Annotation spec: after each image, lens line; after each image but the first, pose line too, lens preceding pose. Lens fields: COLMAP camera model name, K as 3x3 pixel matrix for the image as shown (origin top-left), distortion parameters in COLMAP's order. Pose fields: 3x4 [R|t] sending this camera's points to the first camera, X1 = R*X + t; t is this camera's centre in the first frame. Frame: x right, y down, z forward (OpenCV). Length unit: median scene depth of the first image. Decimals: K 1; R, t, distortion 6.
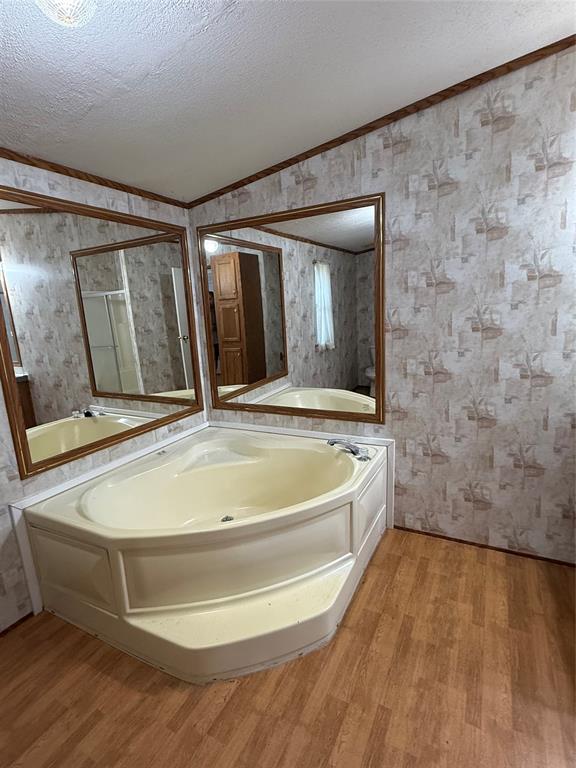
lens RADIAL K [[388.0, 0, 288.9], [0, 388.0, 384.0], [0, 0, 1]] dist [0.003485, -0.000978]
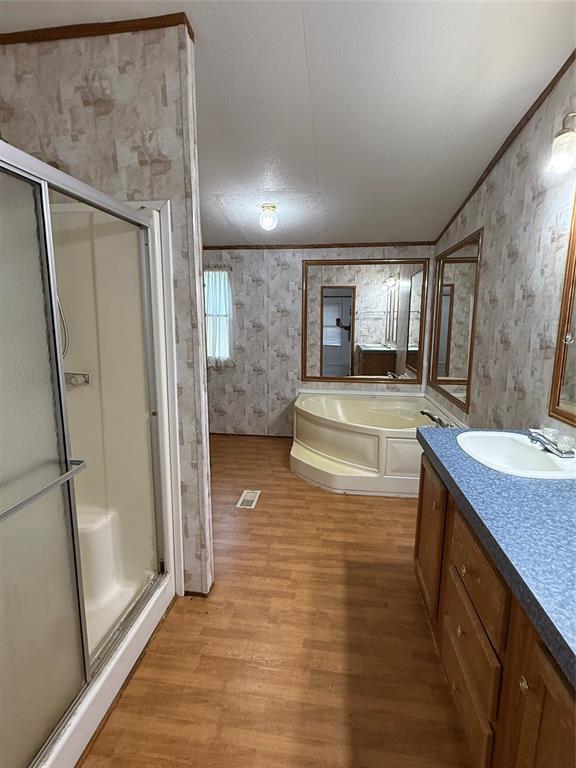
lens RADIAL K [[388.0, 0, 284.2], [0, 388.0, 386.8], [0, 0, 1]] dist [0.003485, -0.000978]
pose [[0.333479, 0.215344, -0.917834, 1.314862], [-0.200352, 0.967512, 0.154206, -0.059895], [0.921222, 0.132466, 0.365790, 0.019351]]
